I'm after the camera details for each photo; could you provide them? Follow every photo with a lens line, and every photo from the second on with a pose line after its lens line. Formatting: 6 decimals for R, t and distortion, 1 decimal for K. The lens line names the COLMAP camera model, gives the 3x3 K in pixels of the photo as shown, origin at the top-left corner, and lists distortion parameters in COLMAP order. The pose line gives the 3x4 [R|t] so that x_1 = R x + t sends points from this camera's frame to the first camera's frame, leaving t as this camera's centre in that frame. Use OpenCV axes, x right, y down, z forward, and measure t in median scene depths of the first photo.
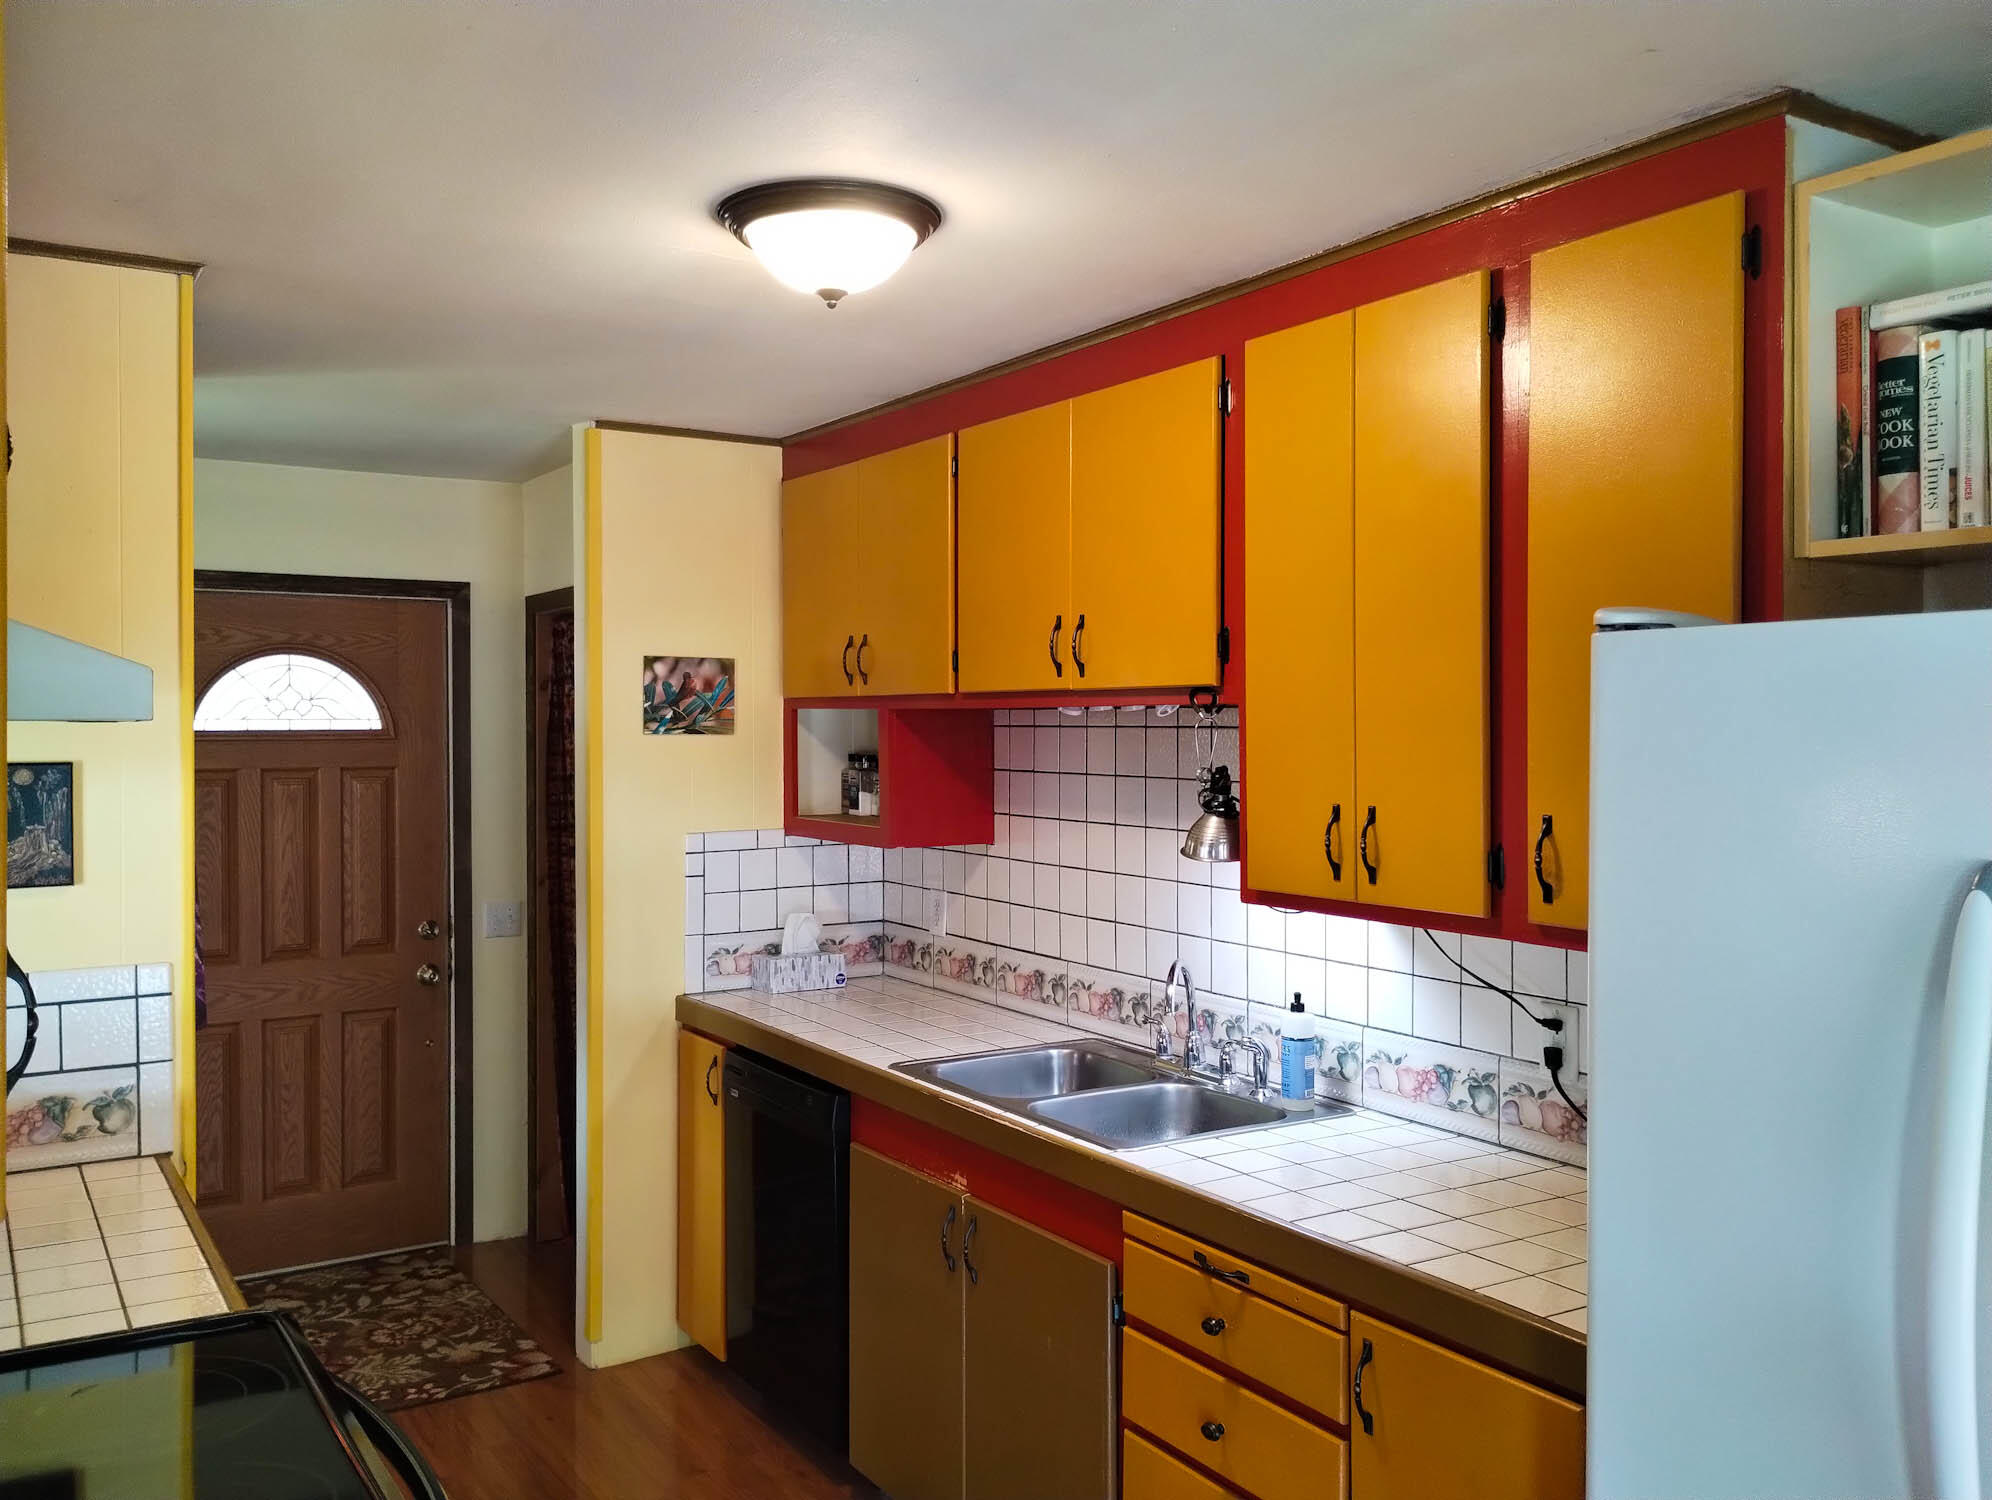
lens RADIAL K [[1643.8, 0, 996.0], [0, 1643.8, 750.0], [0, 0, 1]] dist [0.068434, -0.095685]
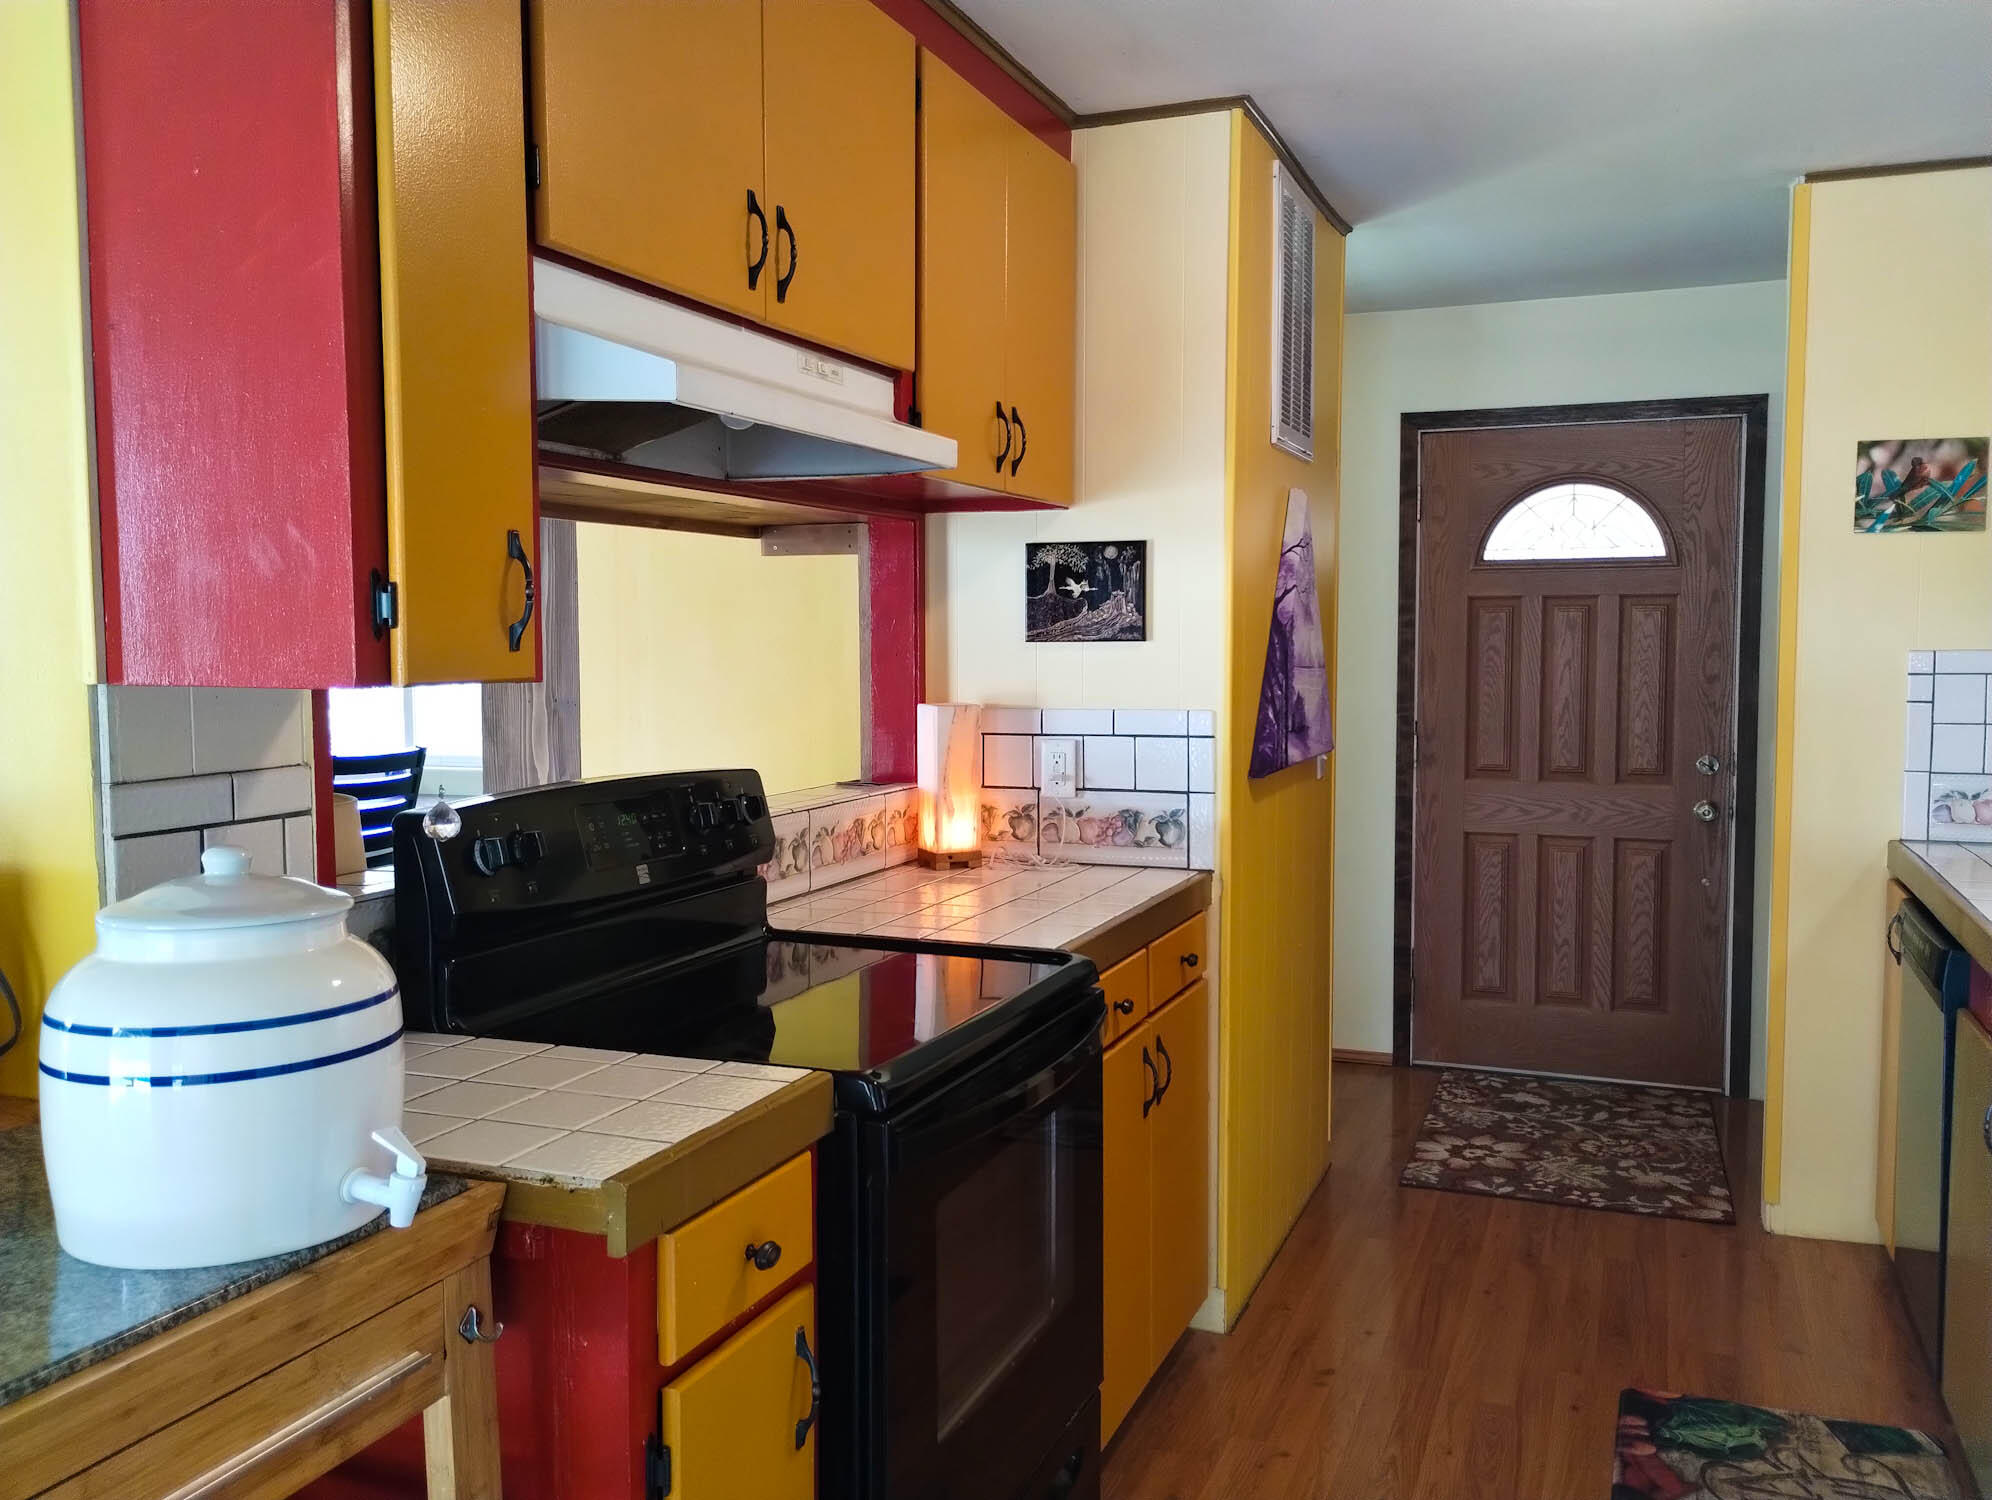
lens RADIAL K [[1643.8, 0, 996.0], [0, 1643.8, 750.0], [0, 0, 1]] dist [0.068434, -0.095685]
pose [[0.582325, 0.054977, -0.811095, 0.233308], [-0.011612, 0.998171, 0.059321, 0.056426], [0.812873, -0.025126, 0.581898, 0.122898]]
